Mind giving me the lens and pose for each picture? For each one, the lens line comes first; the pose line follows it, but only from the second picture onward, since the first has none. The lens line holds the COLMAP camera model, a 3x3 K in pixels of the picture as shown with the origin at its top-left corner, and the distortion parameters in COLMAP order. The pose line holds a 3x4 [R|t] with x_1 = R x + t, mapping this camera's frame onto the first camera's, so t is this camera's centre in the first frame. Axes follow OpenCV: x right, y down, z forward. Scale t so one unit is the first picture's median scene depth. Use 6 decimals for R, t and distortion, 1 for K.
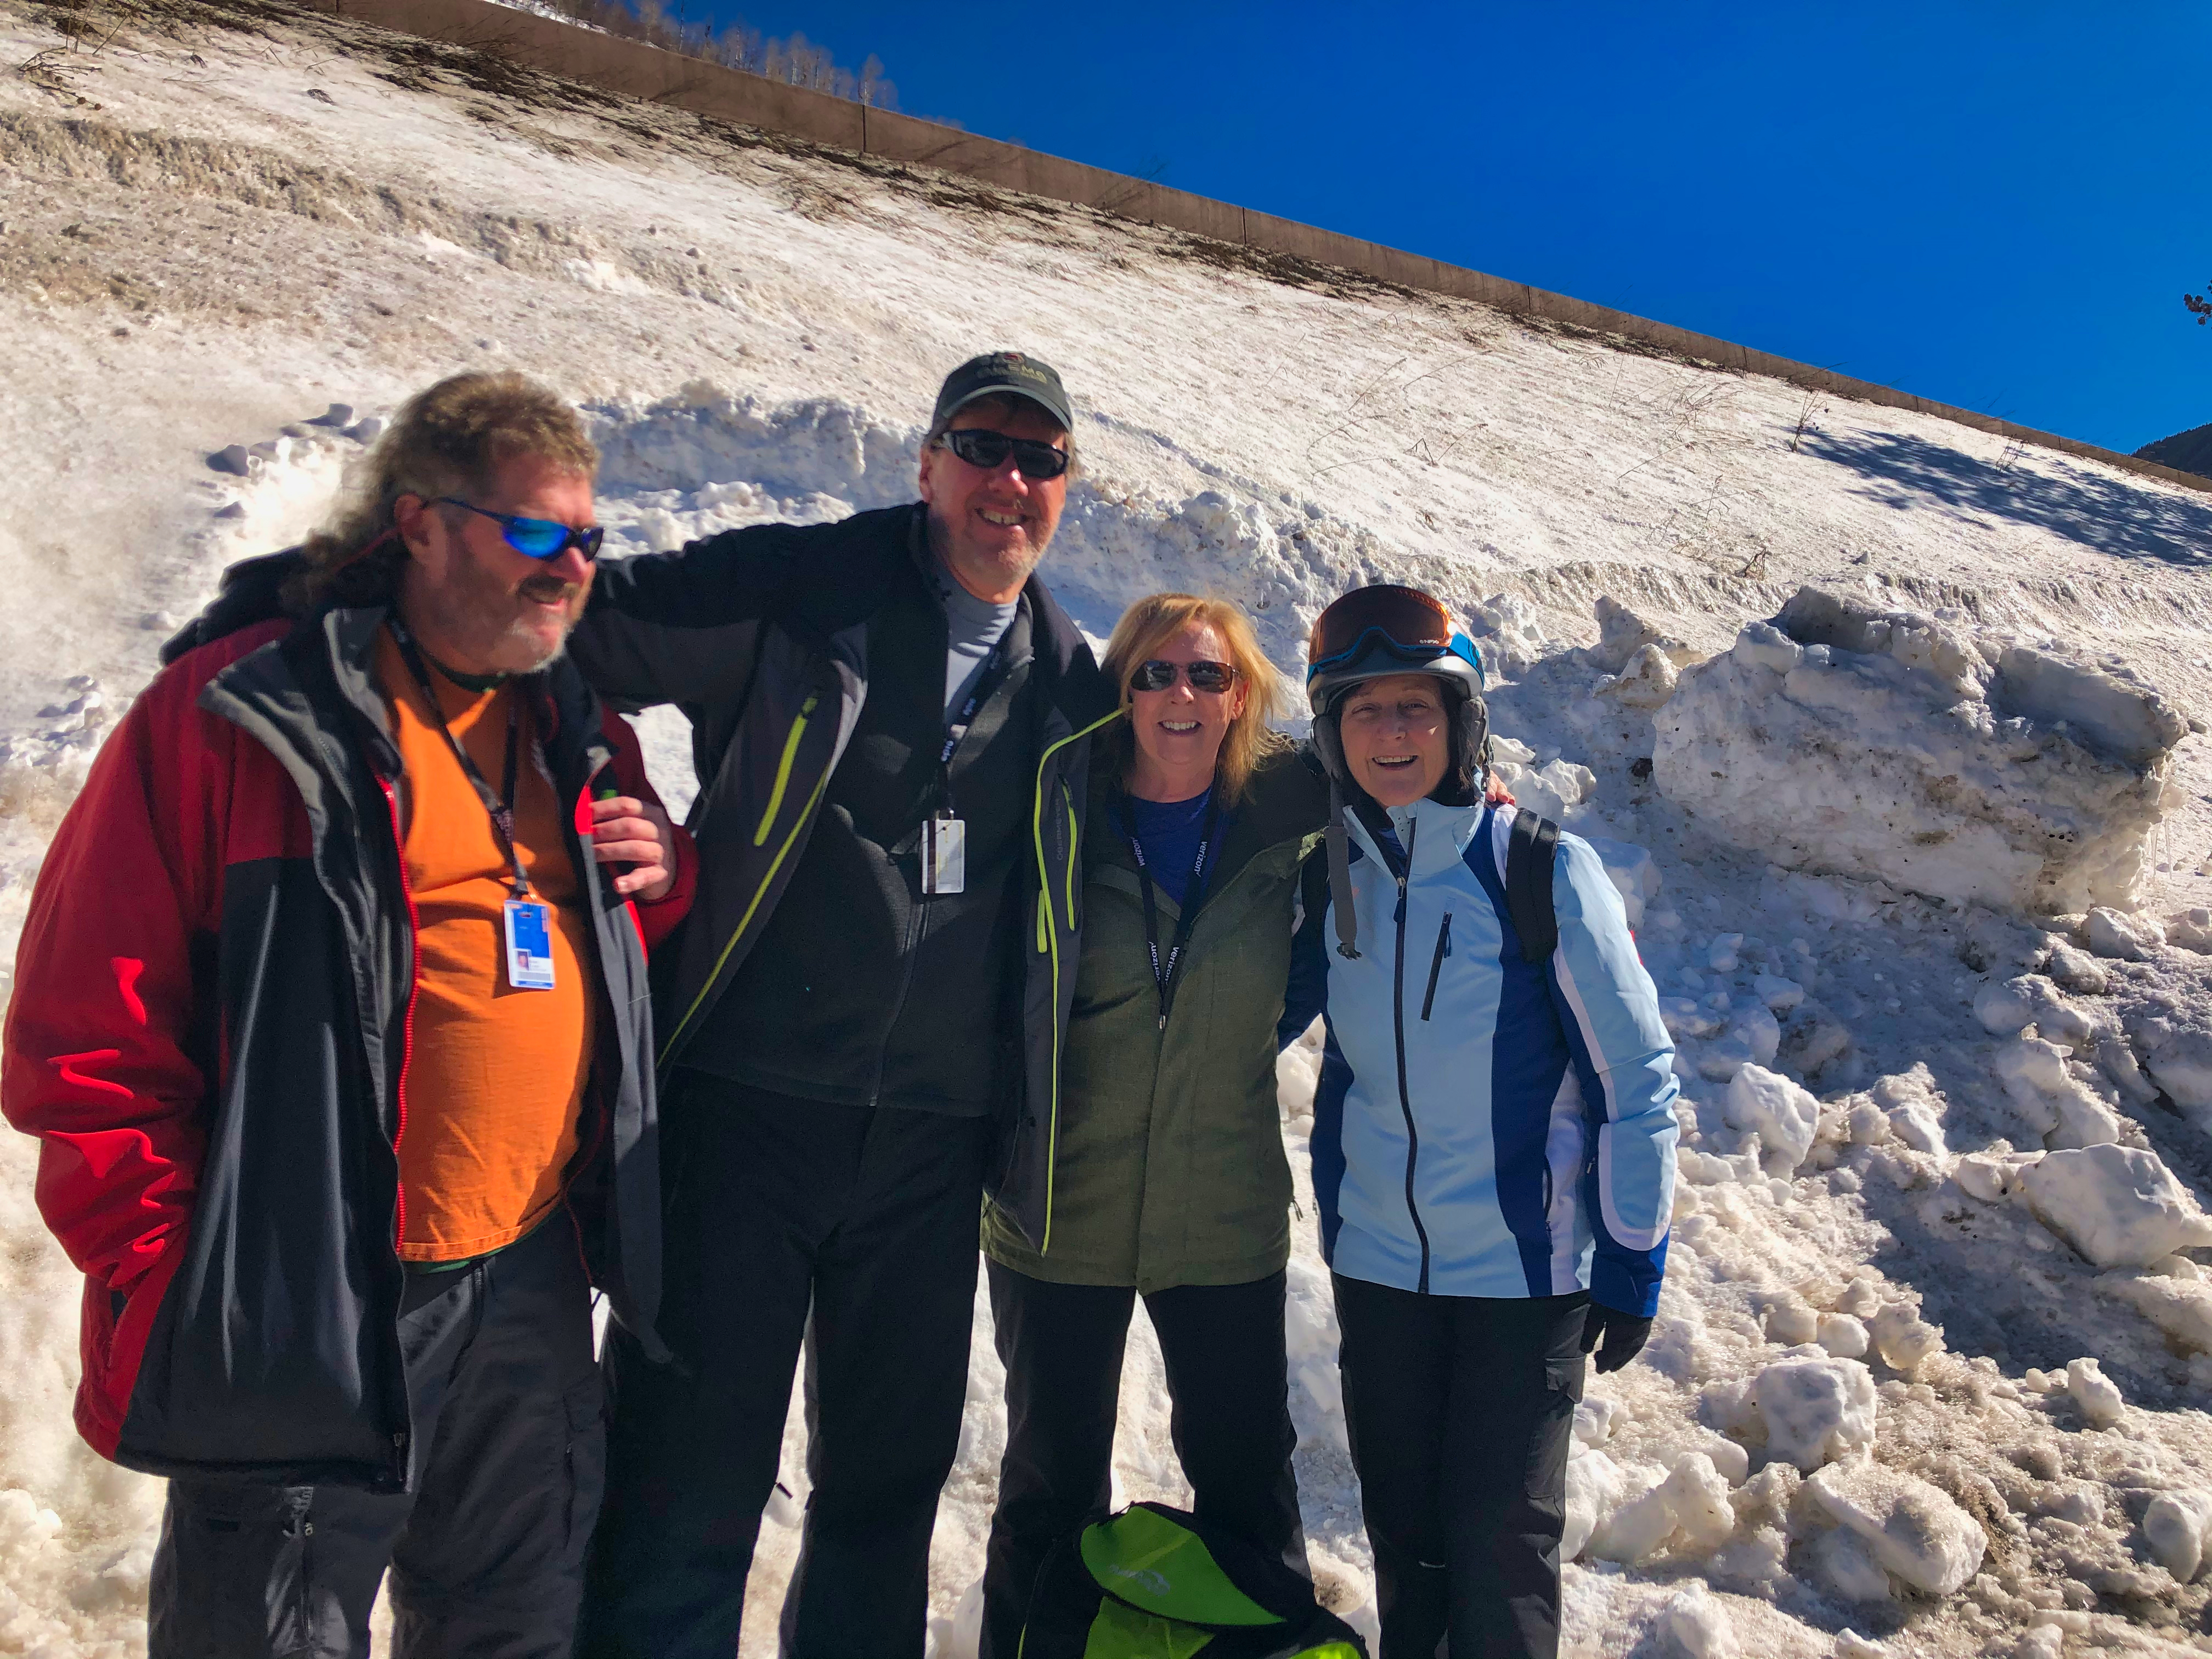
lens RADIAL K [[1907.9, 0, 1106.0], [0, 1907.9, 829.5], [0, 0, 1]] dist [0.002677, 0.096477]
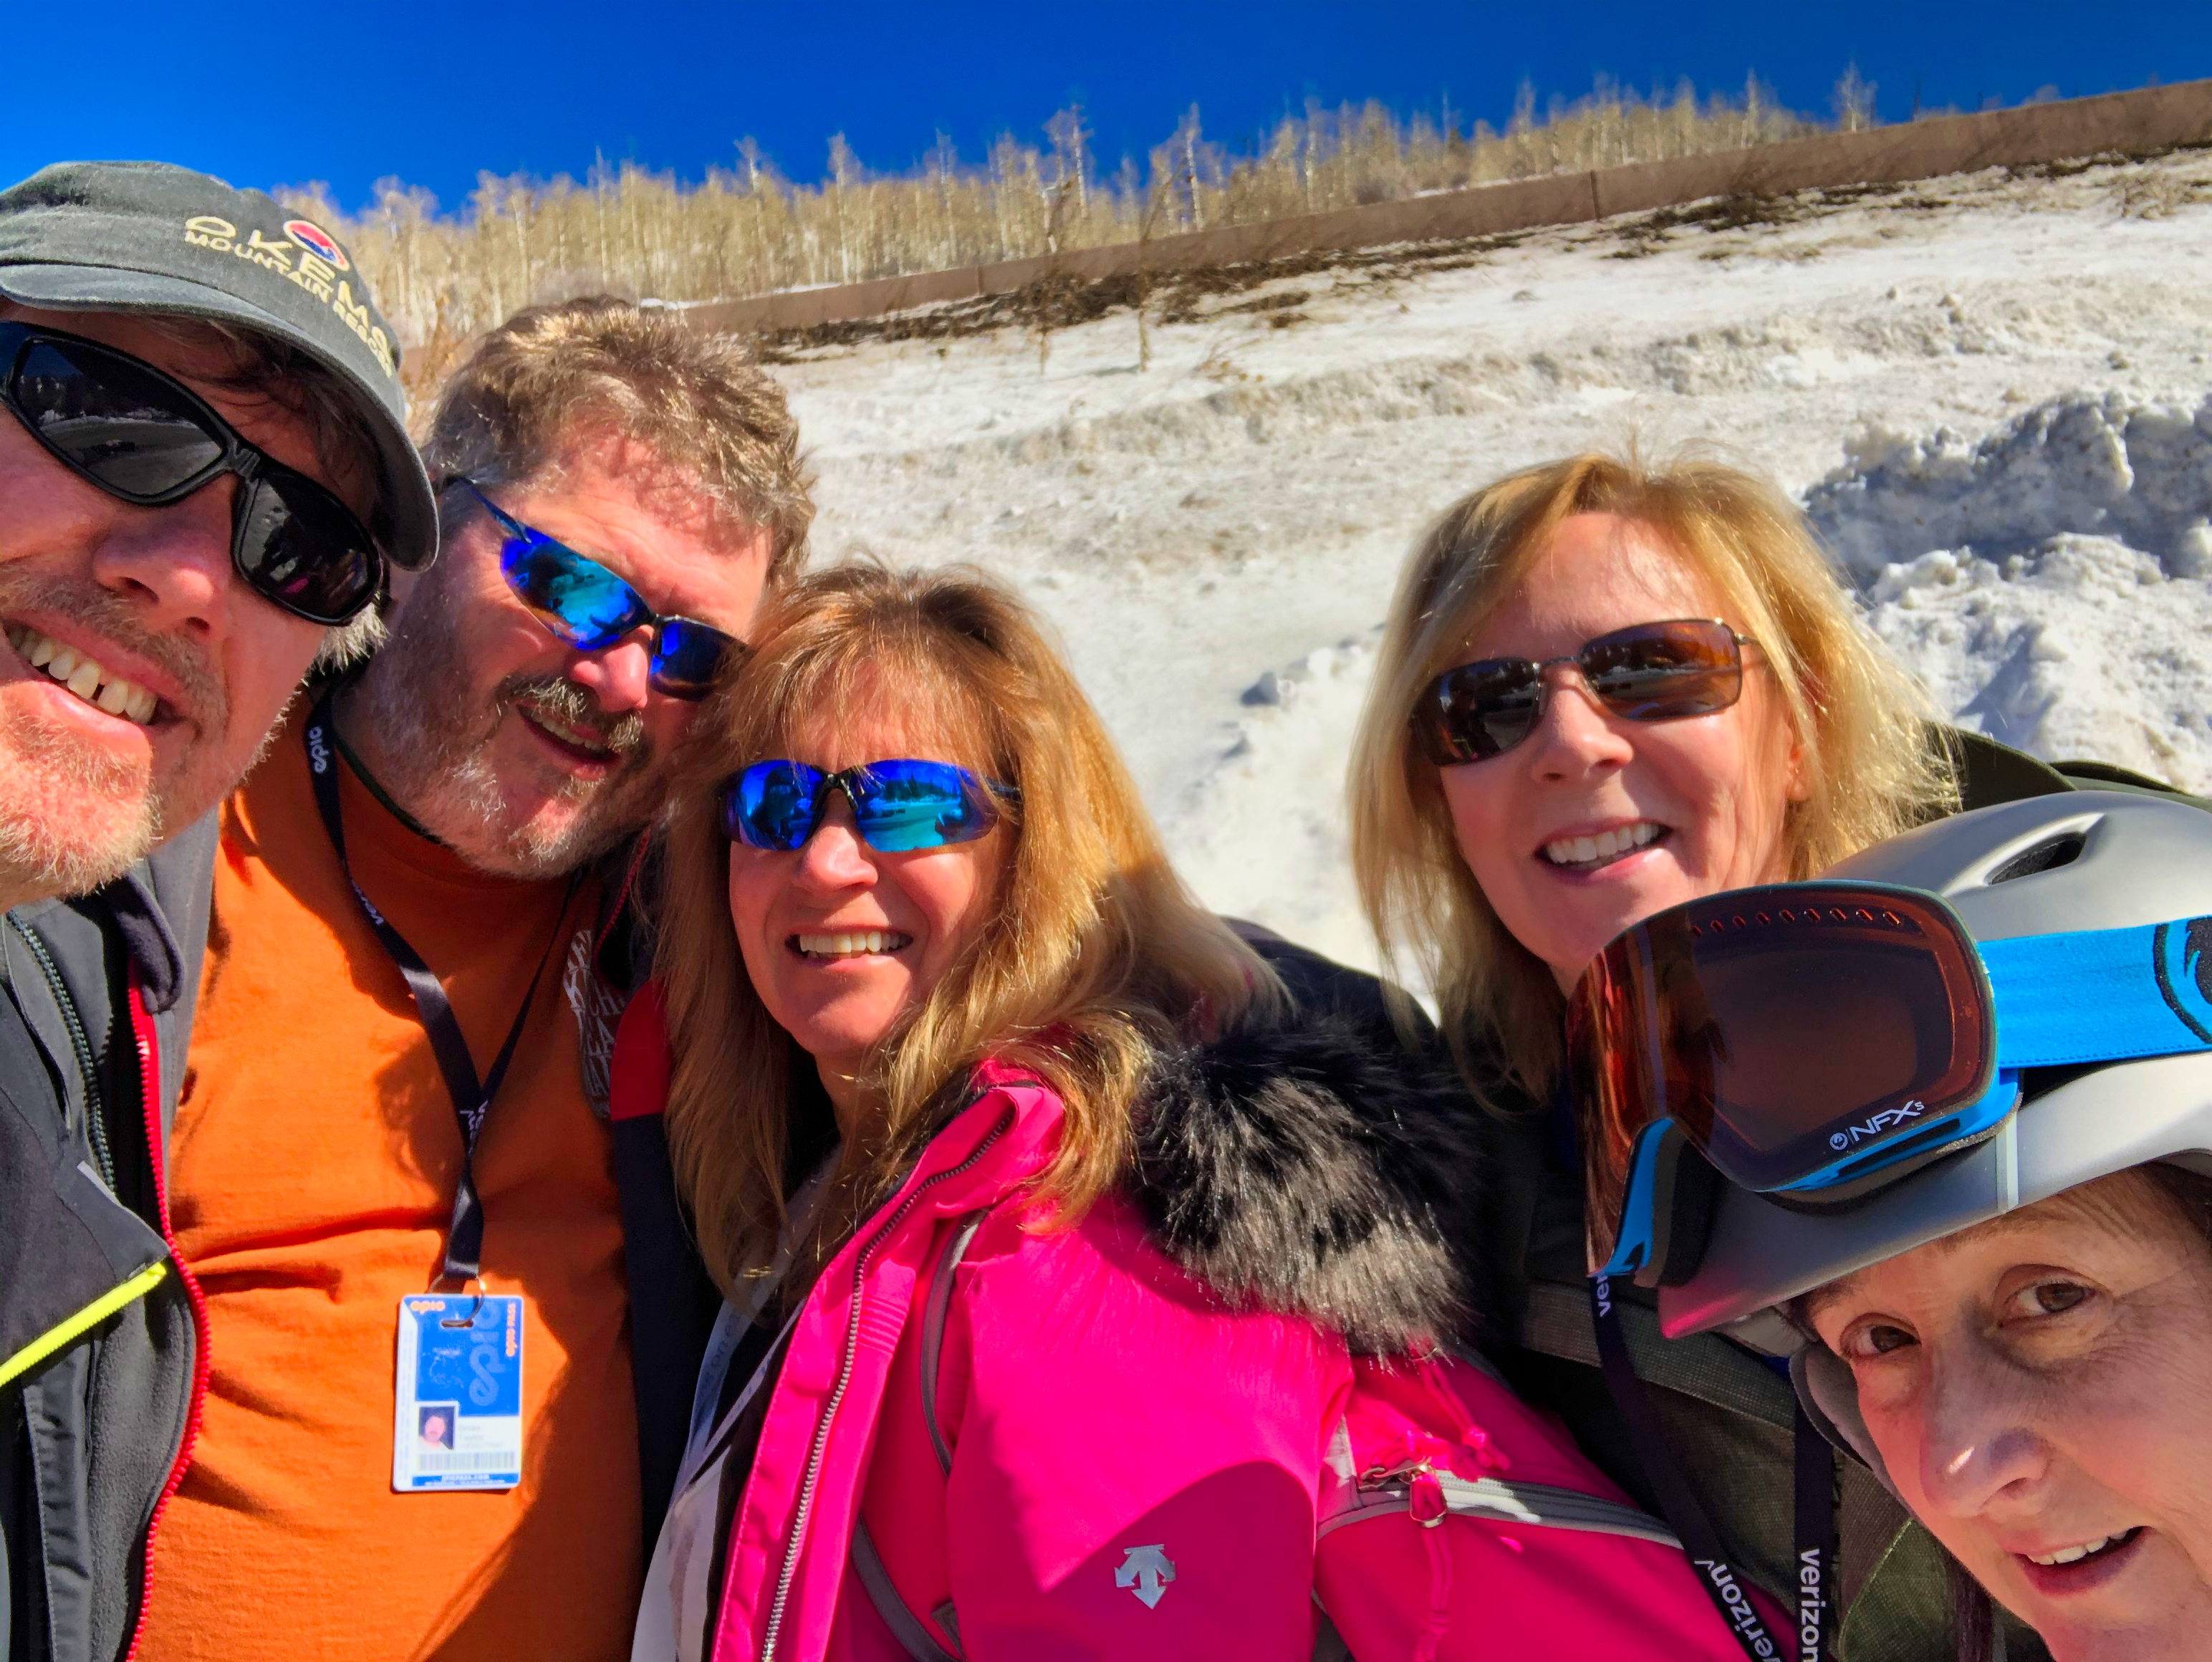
lens RADIAL K [[2141.1, 0, 1106.0], [0, 2141.1, 831.0], [0, 0, 1]] dist [0.185383, -0.334235]
pose [[0.753796, -0.189548, -0.629176, 0.044096], [0.107753, 0.980187, -0.166200, 0.008848], [0.648213, 0.057486, 0.759286, 0.187293]]
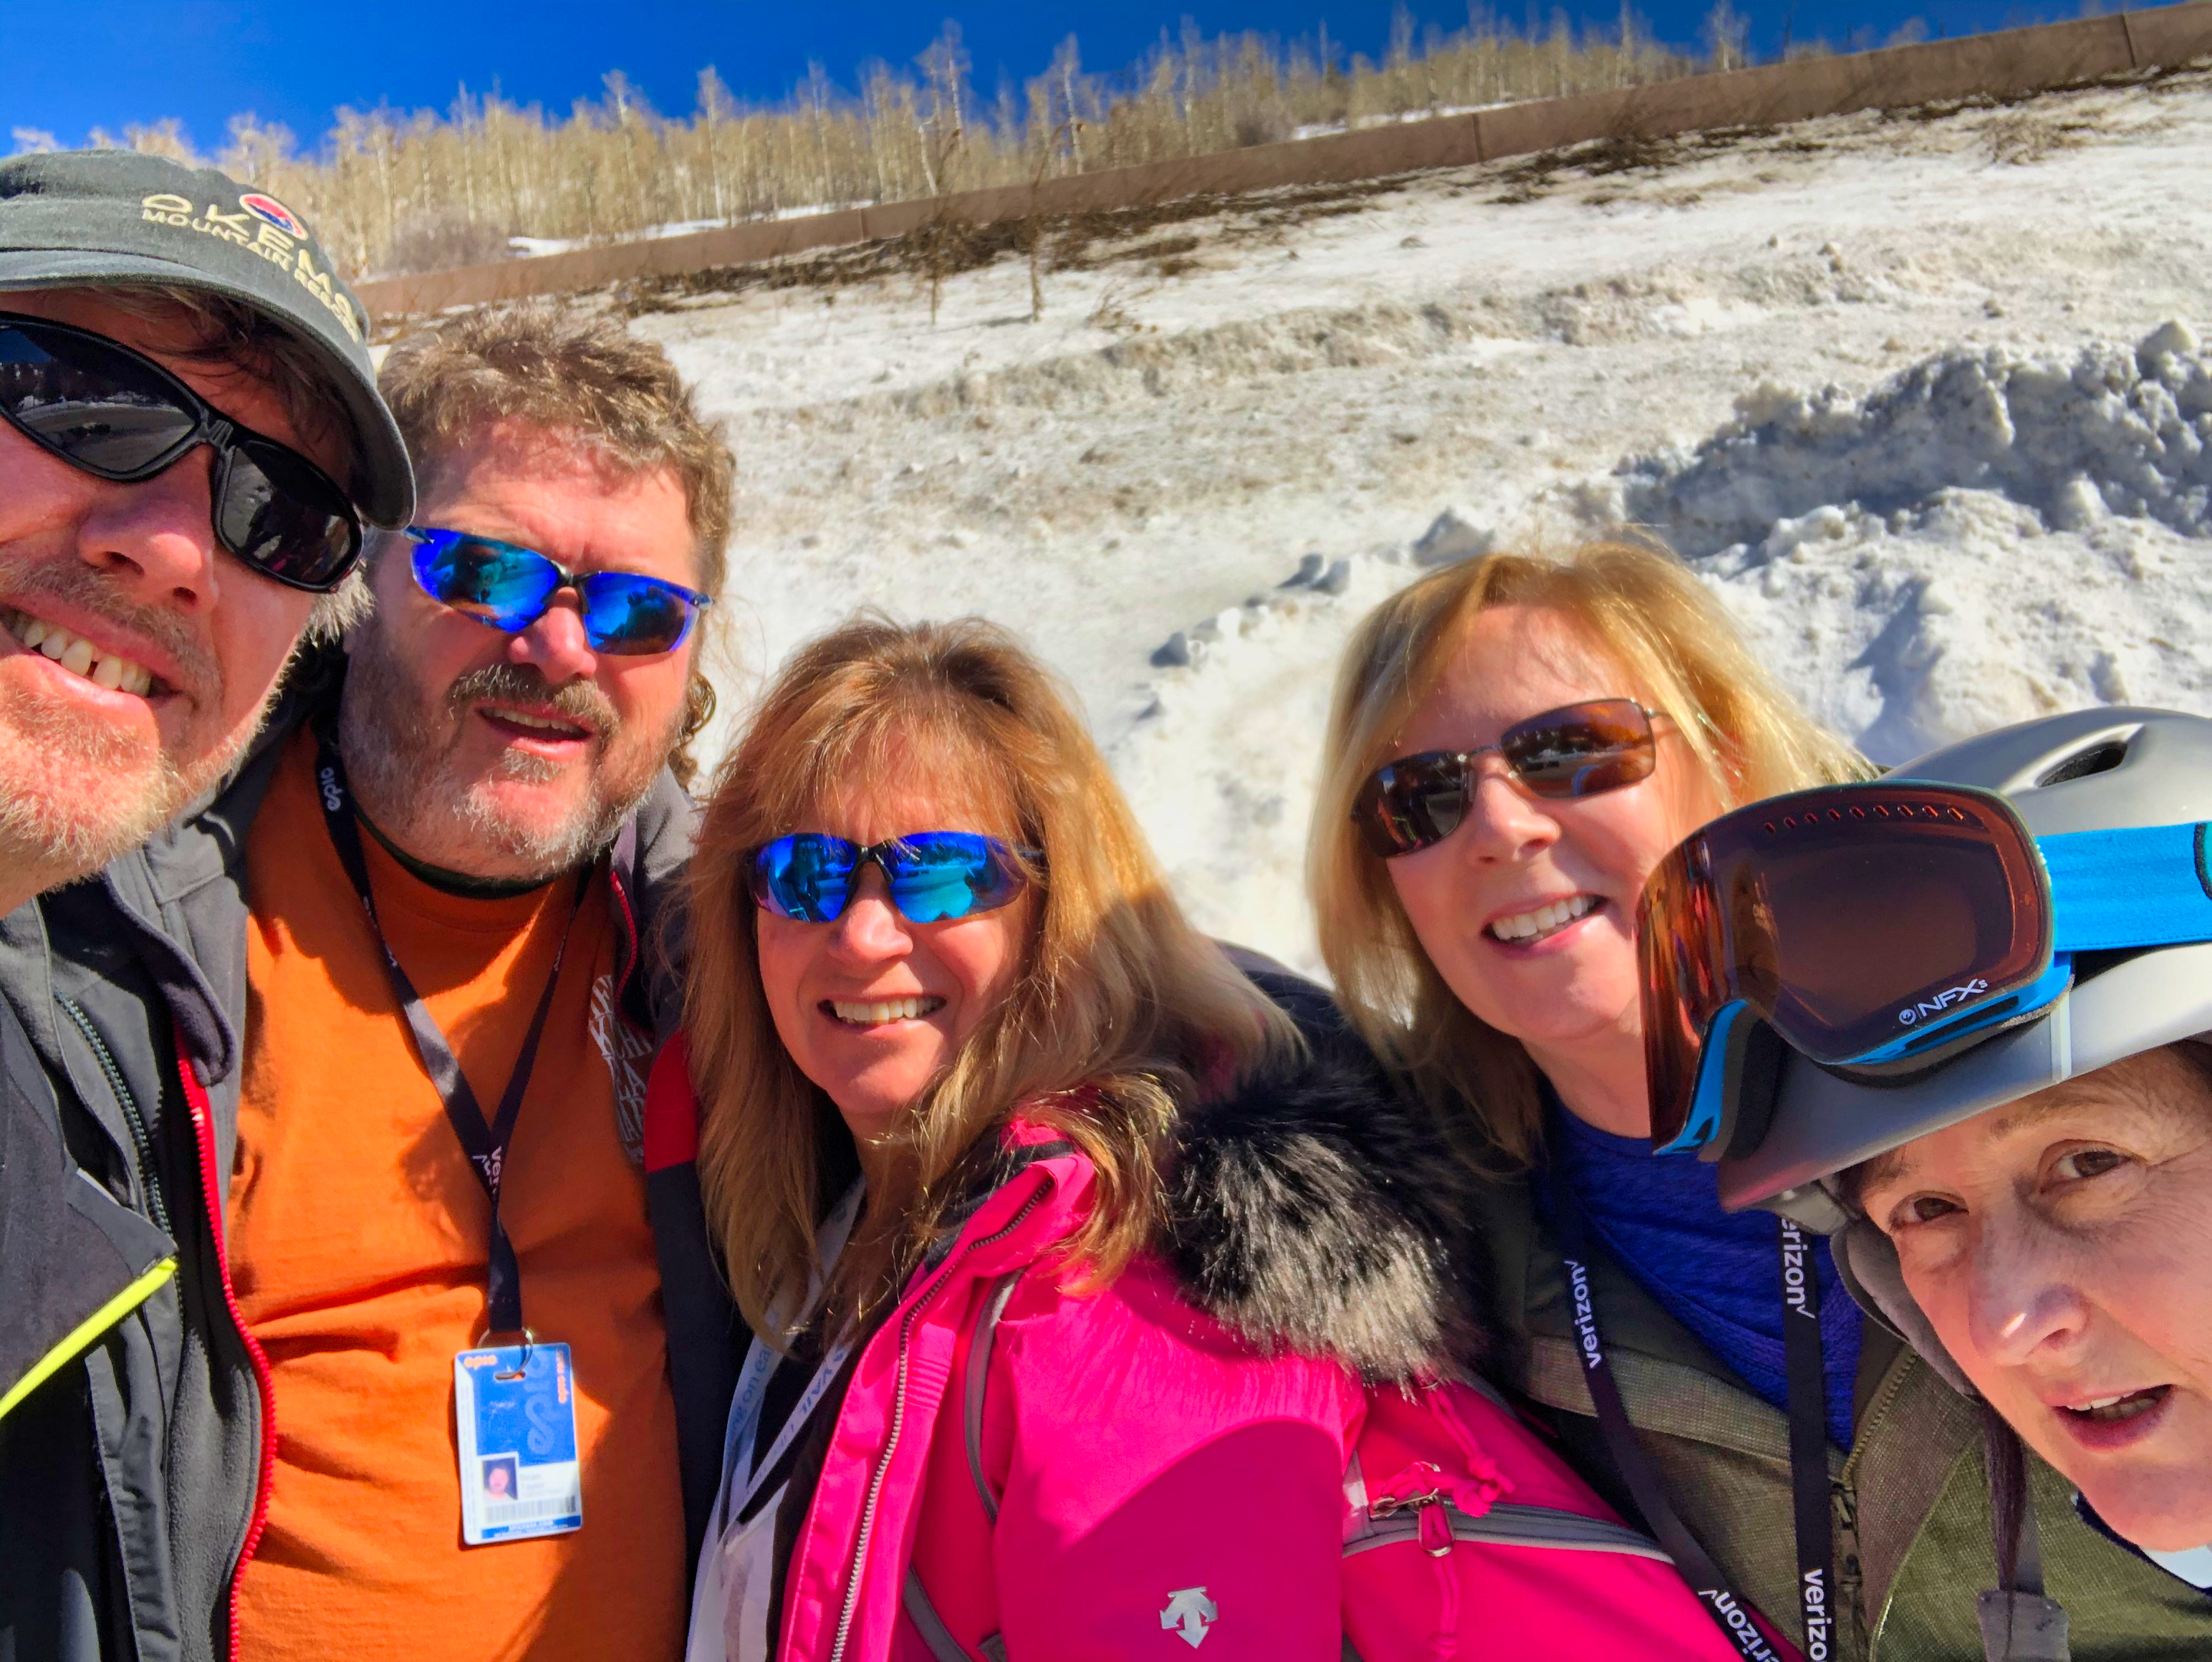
lens RADIAL K [[2141.1, 0, 1106.0], [0, 2141.1, 831.0], [0, 0, 1]] dist [0.185383, -0.334235]
pose [[0.781359, -0.186883, -0.595444, 0.042432], [0.133064, 0.982060, -0.133614, 0.002573], [0.609731, 0.025169, 0.792208, 0.180230]]
